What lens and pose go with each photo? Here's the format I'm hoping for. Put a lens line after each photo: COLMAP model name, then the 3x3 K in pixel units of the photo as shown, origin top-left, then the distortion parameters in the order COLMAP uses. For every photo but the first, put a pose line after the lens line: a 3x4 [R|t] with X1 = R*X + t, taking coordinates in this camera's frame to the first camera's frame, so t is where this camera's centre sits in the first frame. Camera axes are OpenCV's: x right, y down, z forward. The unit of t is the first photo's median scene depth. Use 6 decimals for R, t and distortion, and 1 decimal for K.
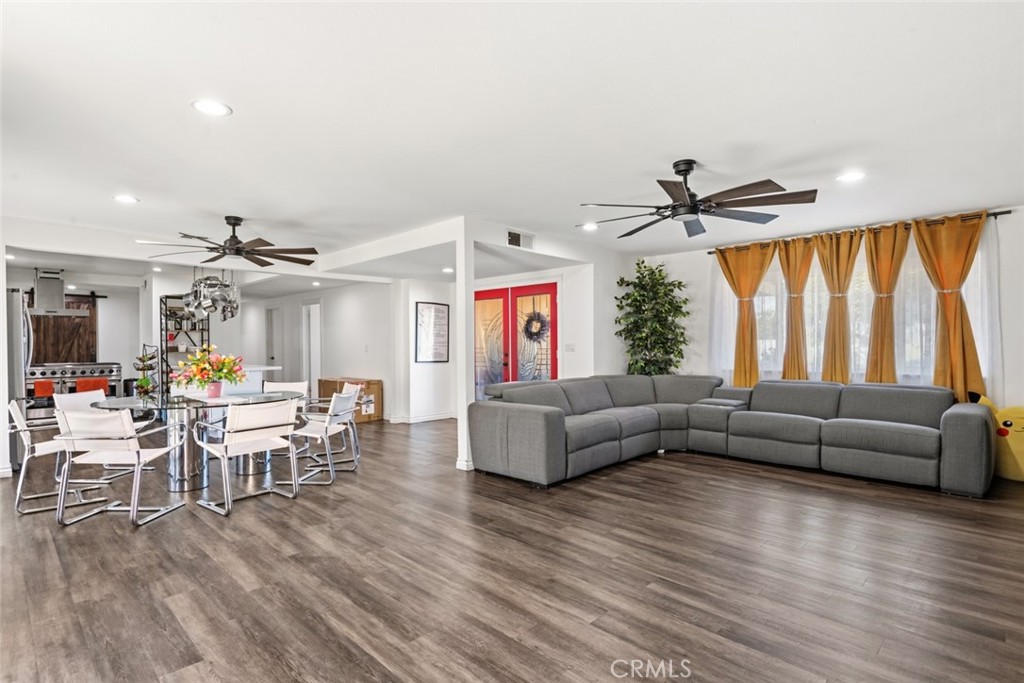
lens RADIAL K [[502.8, 0, 510.8], [0, 502.8, 340.7], [0, 0, 1]] dist [0.022617, -0.017329]
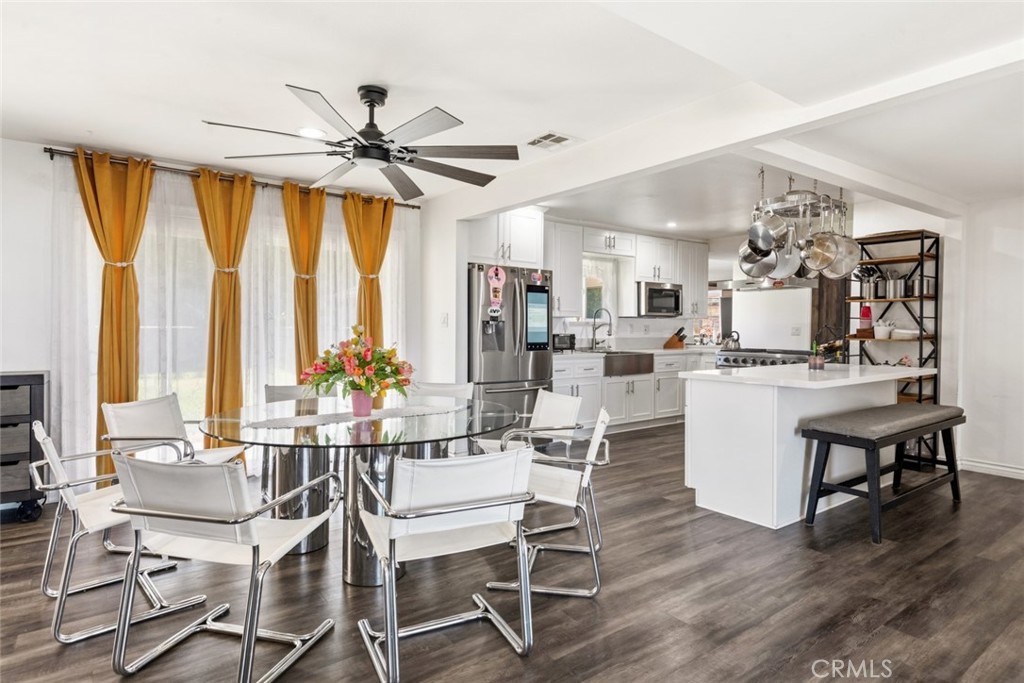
lens RADIAL K [[567.2, 0, 512.0], [0, 567.2, 341.5], [0, 0, 1]] dist [0.035700, -0.022537]
pose [[-0.151622, 0.030202, -0.987977, 0.038821], [0.006852, 0.999541, 0.029504, 0.006661], [0.988415, -0.002296, -0.151760, 1.171511]]
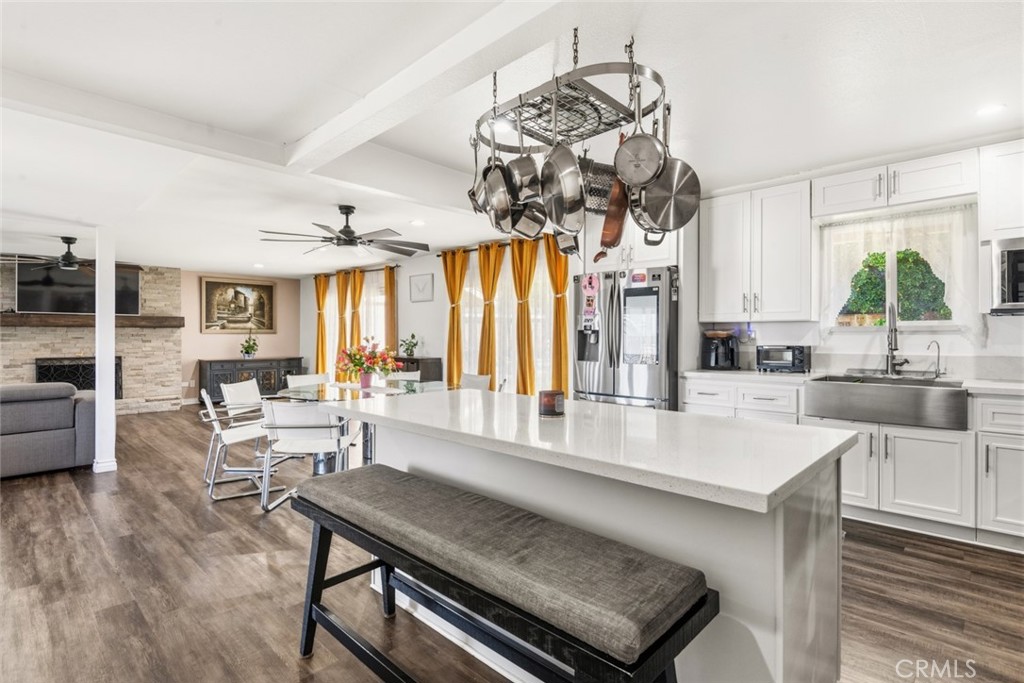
lens RADIAL K [[502.8, 0, 510.8], [0, 502.8, 340.7], [0, 0, 1]] dist [0.022617, -0.017329]
pose [[-0.999961, 0.008488, 0.002292, -0.818140], [0.008488, 0.999964, 0.000139, 0.016485], [-0.002291, 0.000159, -0.999997, 1.870014]]
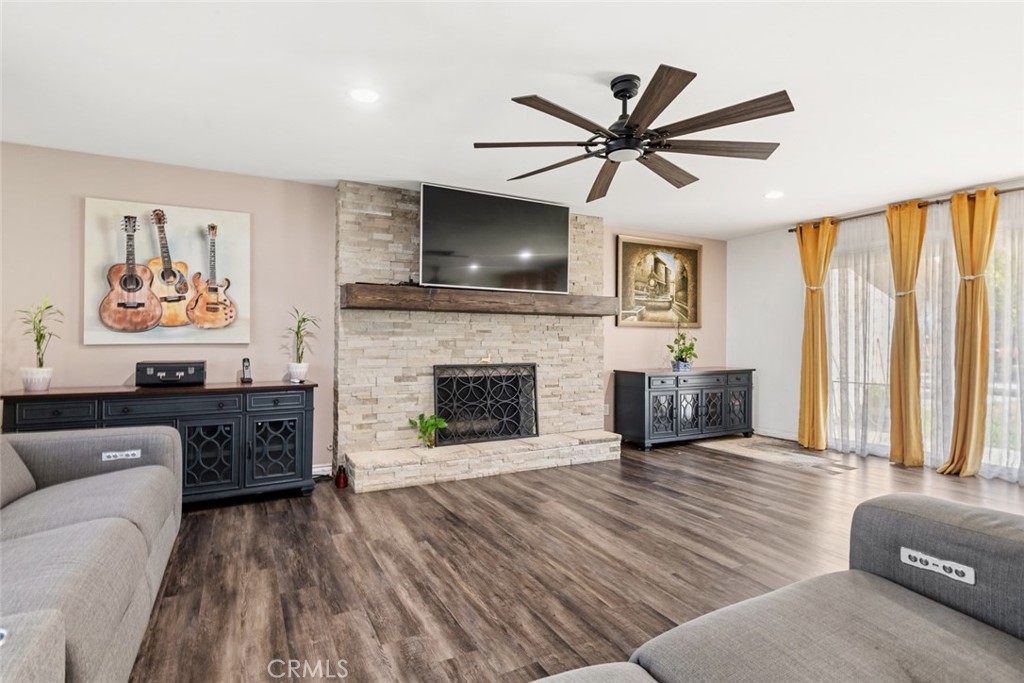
lens RADIAL K [[505.9, 0, 507.6], [0, 505.9, 335.9], [0, 0, 1]] dist [0.005035, -0.000191]
pose [[-0.951069, 0.005896, 0.308923, 0.188564], [-0.000707, 0.999774, -0.021257, 0.024400], [-0.308978, -0.020435, -0.950849, 1.178170]]
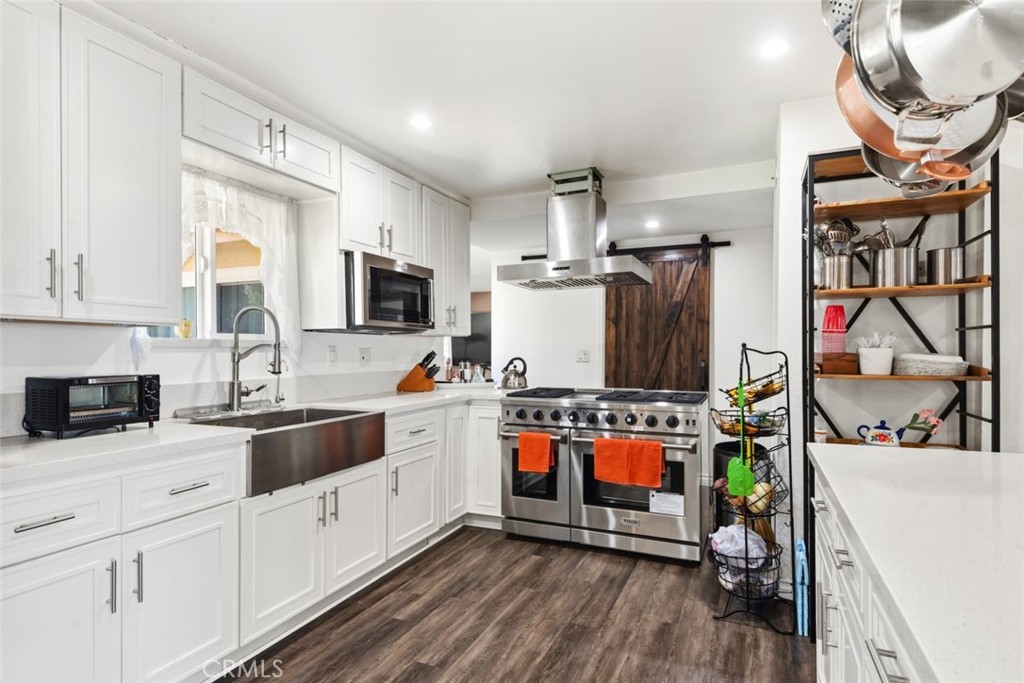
lens RADIAL K [[549.7, 0, 510.0], [0, 549.7, 350.5], [0, 0, 1]] dist [0.003176, -0.000033]
pose [[0.341680, 0.003653, -0.939809, -0.758498], [0.011308, 0.999904, 0.007998, 0.009925], [0.939748, -0.013360, 0.341606, 1.226919]]
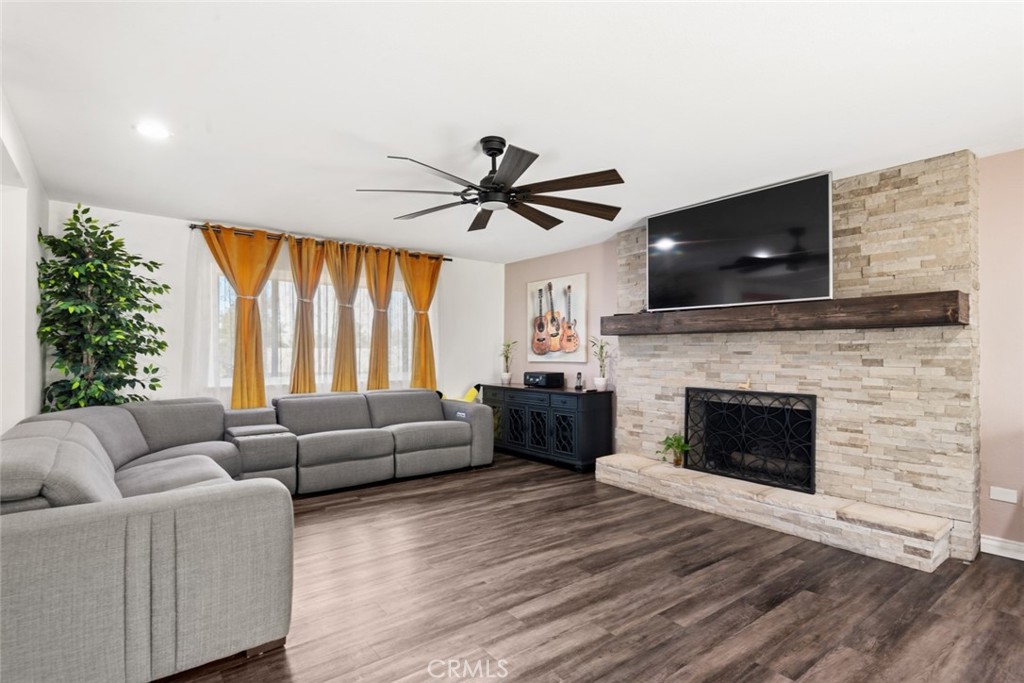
lens RADIAL K [[502.8, 0, 510.8], [0, 502.8, 340.7], [0, 0, 1]] dist [0.022617, -0.017329]
pose [[0.130703, 0.028345, 0.991016, -0.328636], [-0.012098, 0.999562, -0.026994, 0.003594], [-0.991348, -0.008461, 0.130989, 0.579349]]
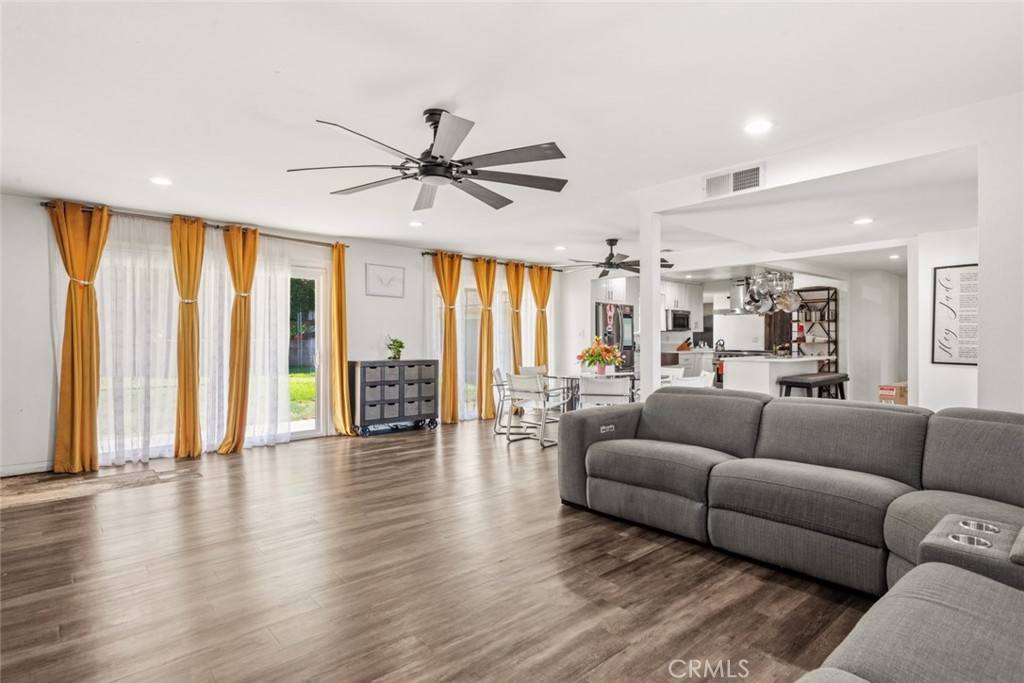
lens RADIAL K [[527.6, 0, 510.3], [0, 527.6, 341.2], [0, 0, 1]] dist [0.012165, -0.000350]
pose [[-0.076877, 0.009329, -0.996997, 0.792809], [0.011622, 0.999897, 0.008460, 0.005353], [0.996973, -0.010937, -0.076978, 0.797174]]
